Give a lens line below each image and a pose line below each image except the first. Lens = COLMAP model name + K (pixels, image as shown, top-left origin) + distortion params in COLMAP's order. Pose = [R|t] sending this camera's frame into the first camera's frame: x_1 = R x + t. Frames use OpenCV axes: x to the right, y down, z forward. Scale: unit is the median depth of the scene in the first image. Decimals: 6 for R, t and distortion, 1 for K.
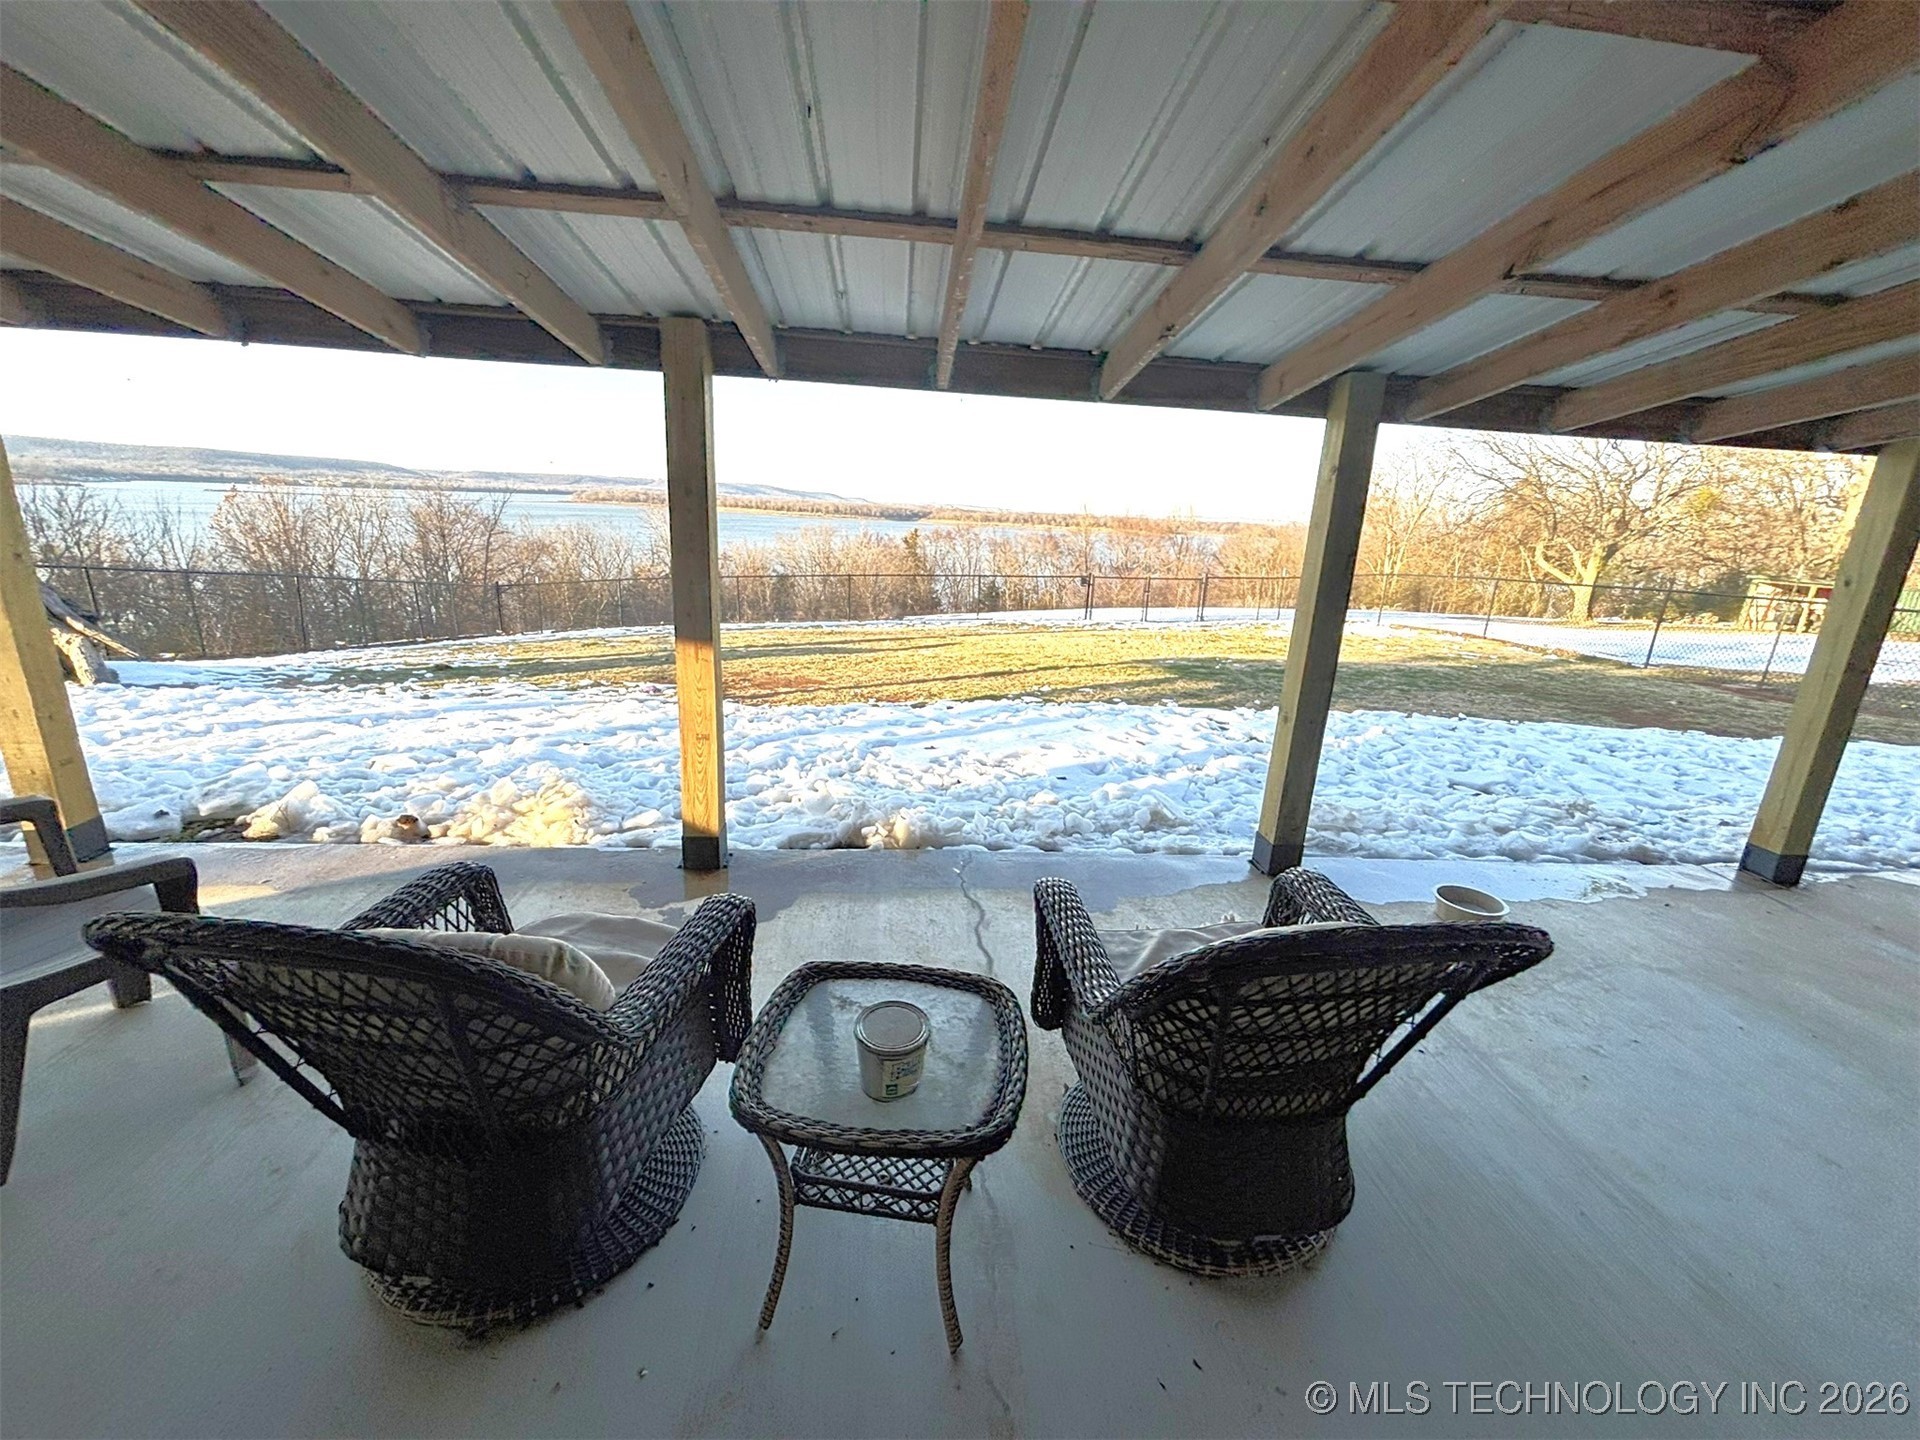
lens RADIAL K [[771.2, 0, 964.1], [0, 771.2, 719.8], [0, 0, 1]] dist [0.002106, -0.000162]
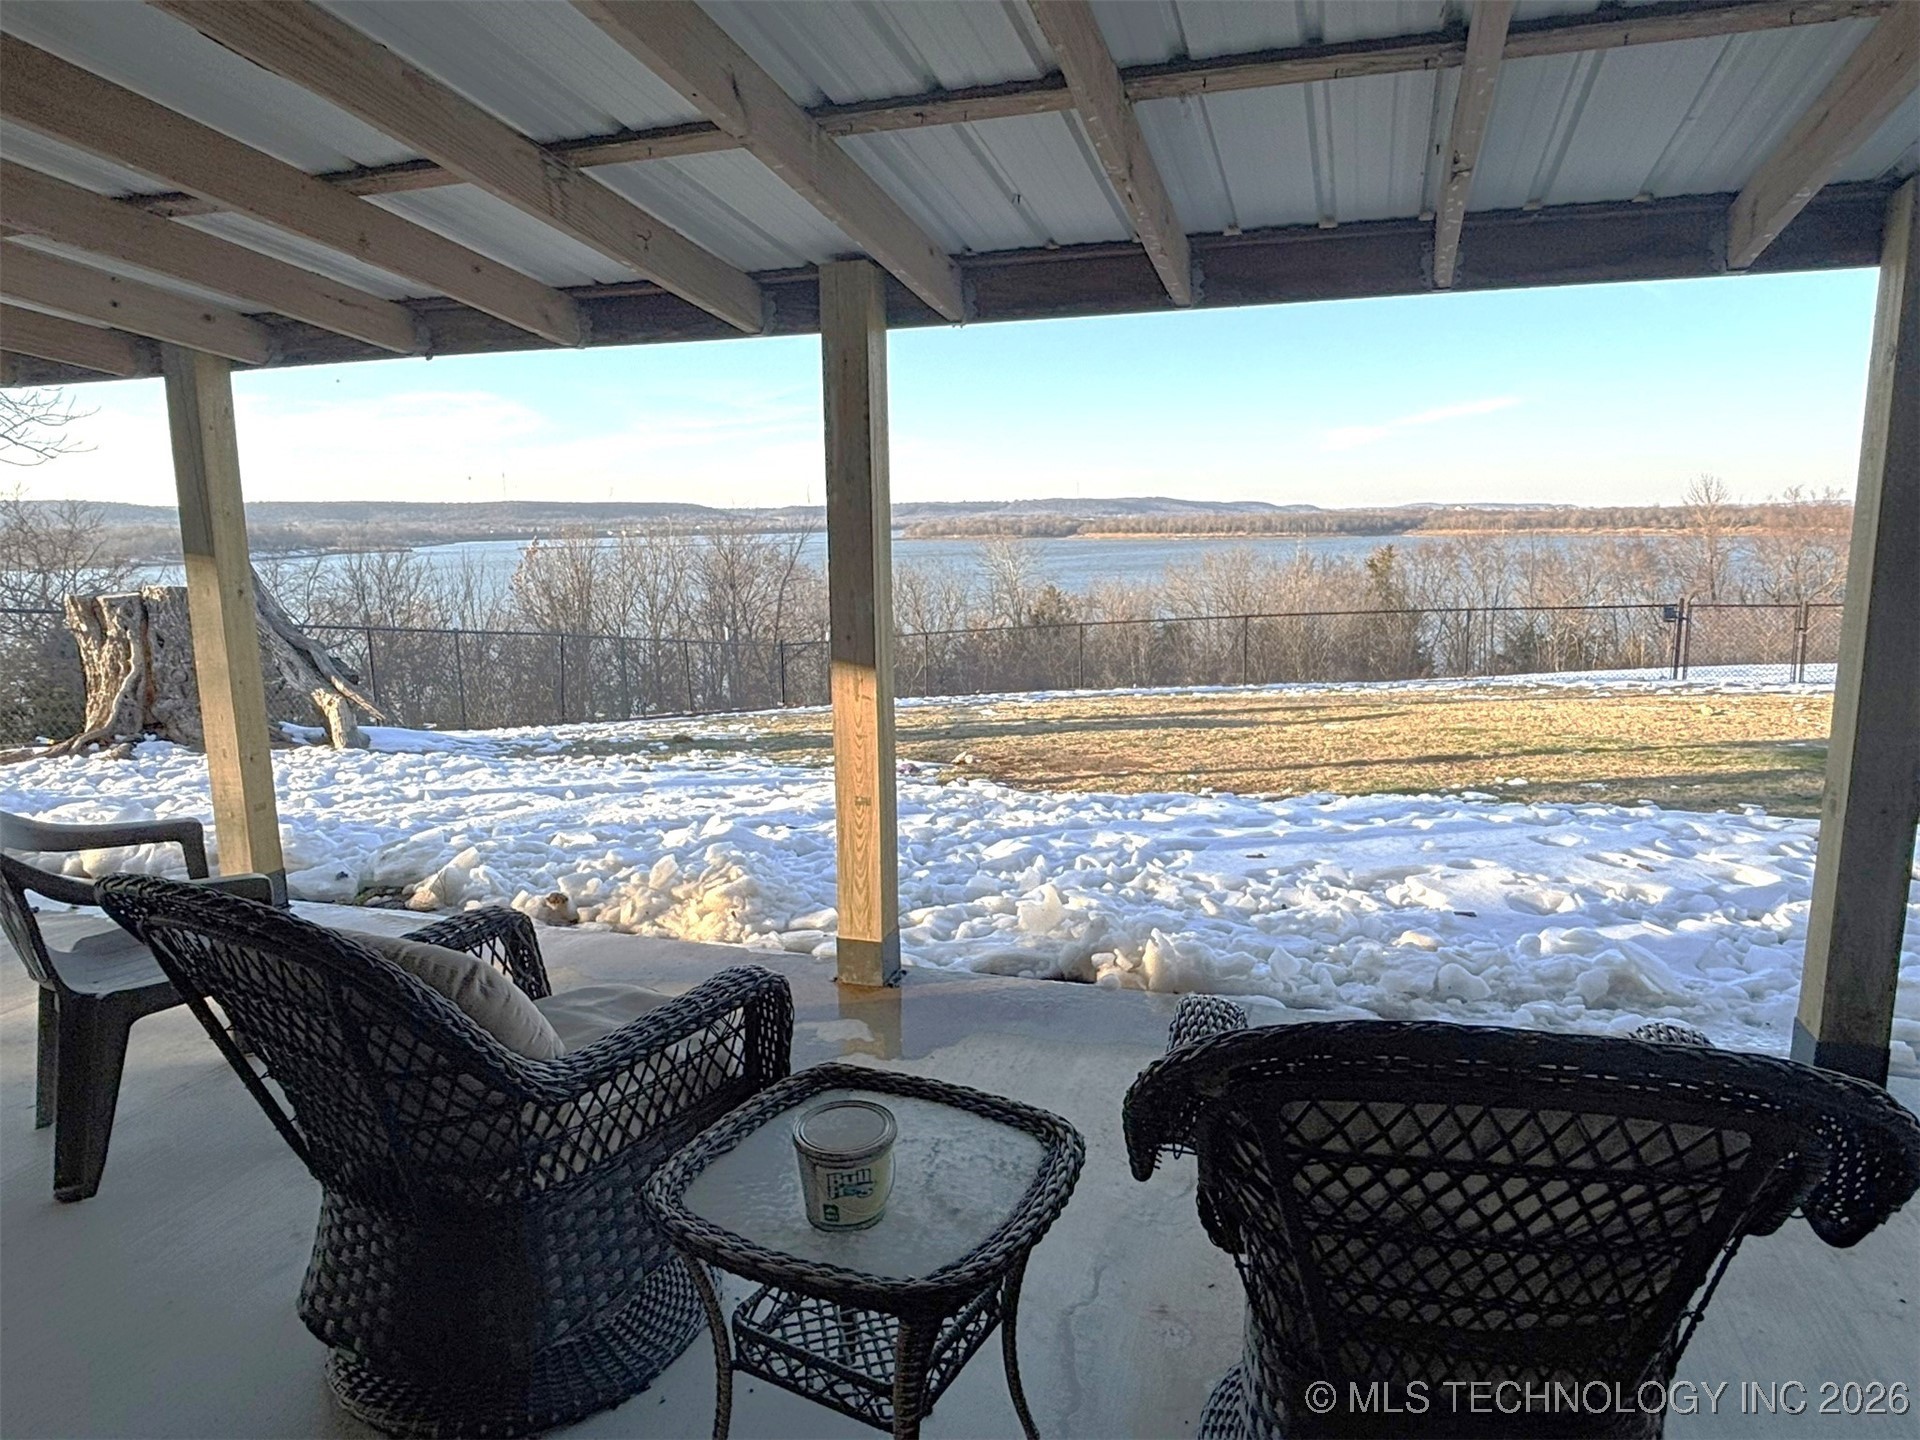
lens RADIAL K [[1194.0, 0, 974.2], [0, 1194.0, 719.6], [0, 0, 1]] dist [0.030031, -0.020478]
pose [[0.919595, 0.000791, -0.392867, 0.165949], [-0.043199, 0.994138, -0.099114, 0.041565], [0.390486, 0.108116, 0.914238, -0.013471]]
